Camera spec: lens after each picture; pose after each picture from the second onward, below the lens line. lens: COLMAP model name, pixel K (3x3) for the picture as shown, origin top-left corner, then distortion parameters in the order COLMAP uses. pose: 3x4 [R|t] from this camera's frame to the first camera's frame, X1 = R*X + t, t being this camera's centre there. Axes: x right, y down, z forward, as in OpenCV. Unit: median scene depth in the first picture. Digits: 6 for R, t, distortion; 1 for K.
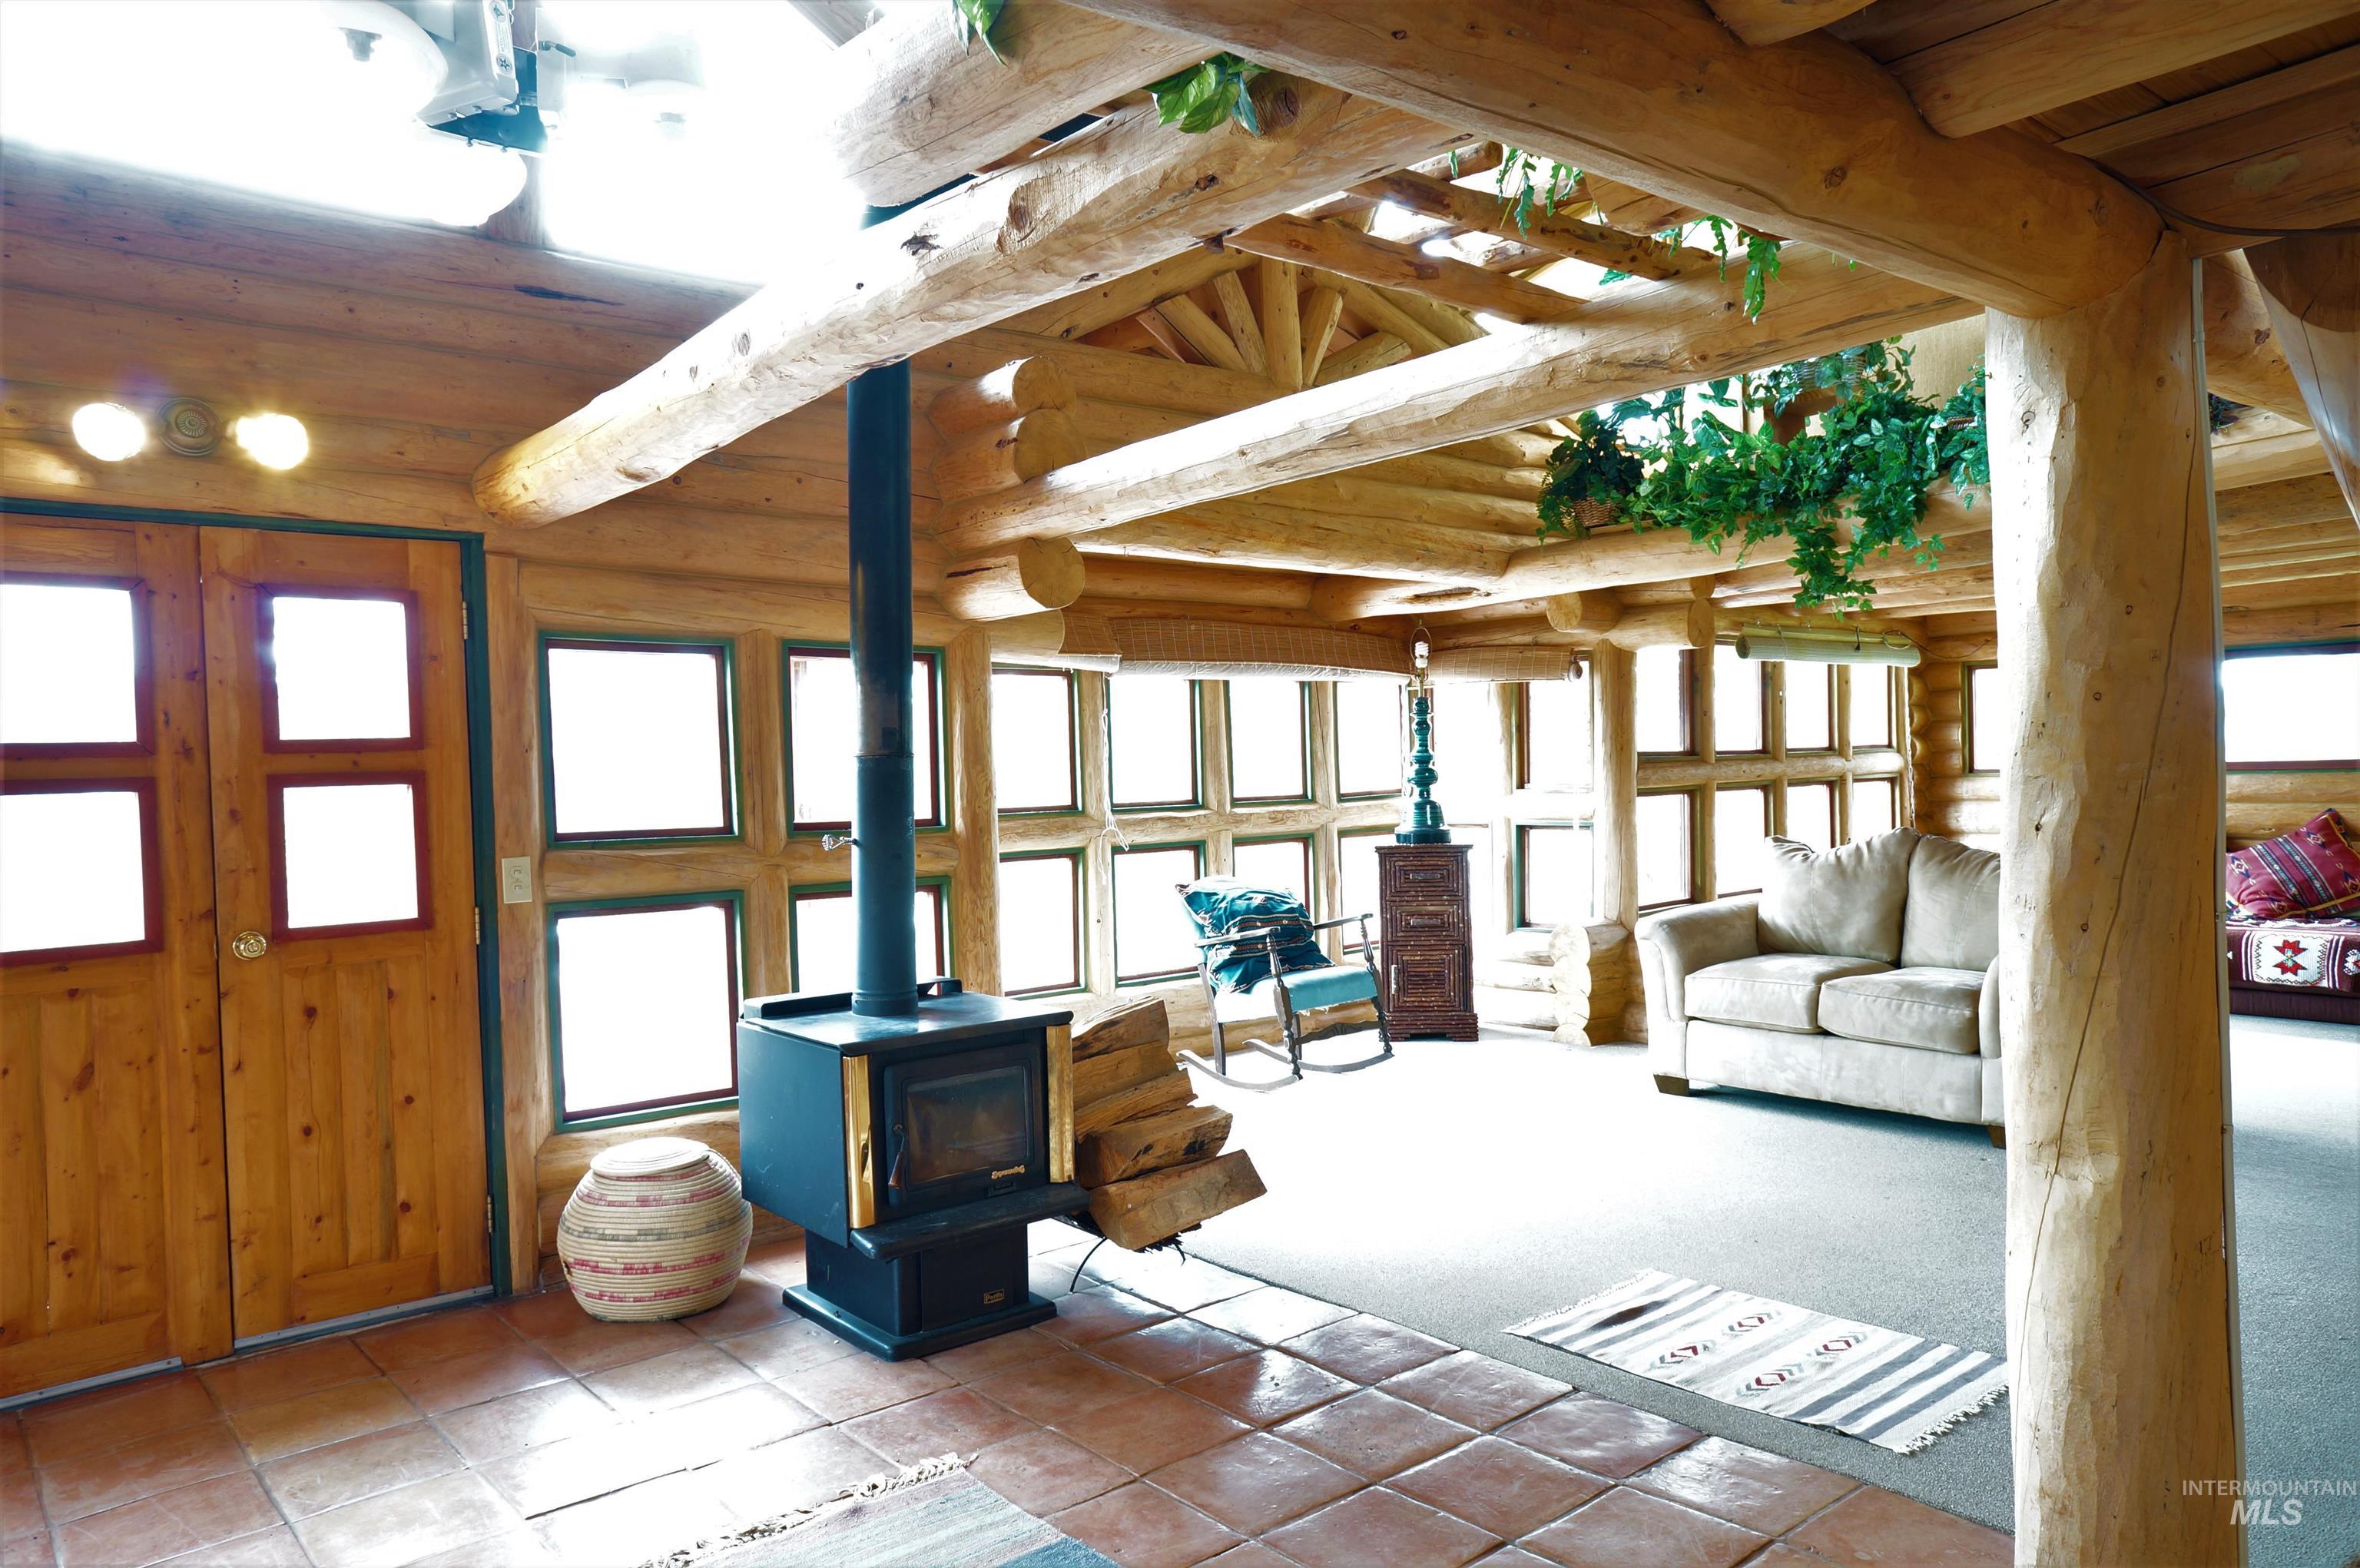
lens RADIAL K [[1599.5, 0, 1191.8], [0, 1599.5, 783.3], [0, 0, 1]] dist [-0.065183, 0.095218]
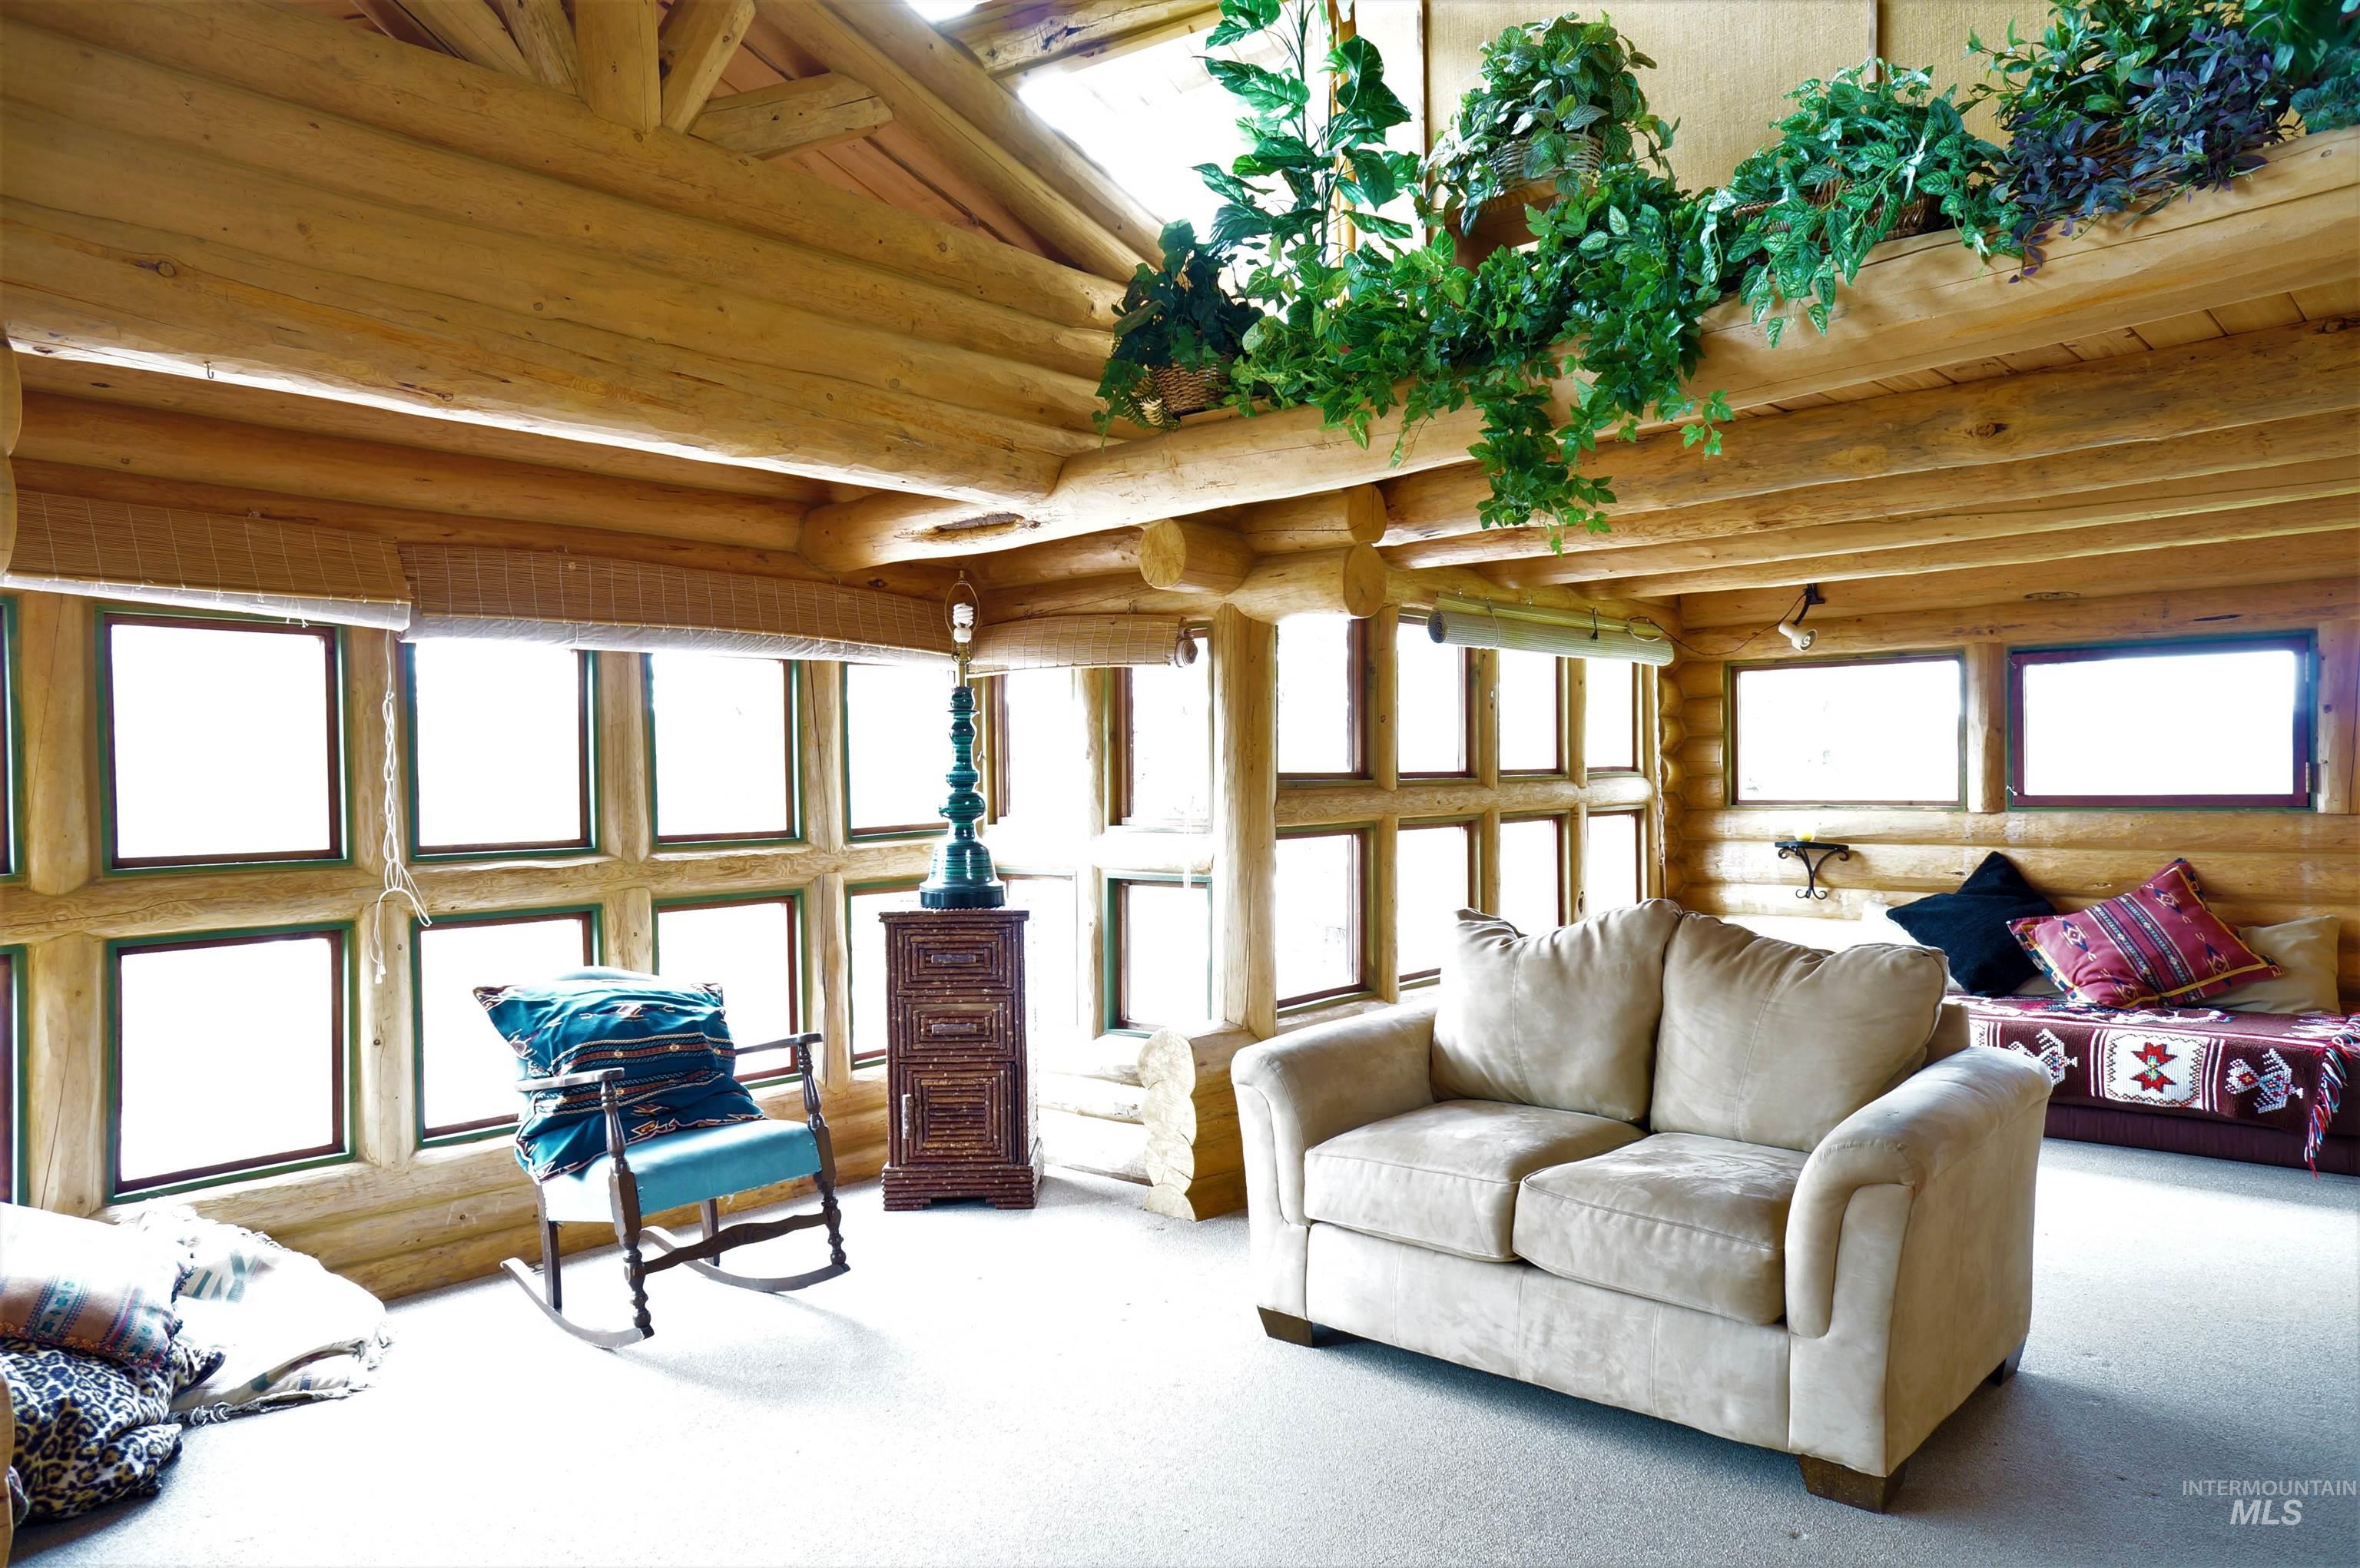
lens RADIAL K [[1599.5, 0, 1191.8], [0, 1599.5, 783.3], [0, 0, 1]] dist [-0.065183, 0.095218]
pose [[0.989530, 0.011471, 0.143868, 0.151978], [-0.010128, 0.999898, -0.010068, -0.008459], [-0.143969, 0.008505, 0.989546, 0.347146]]
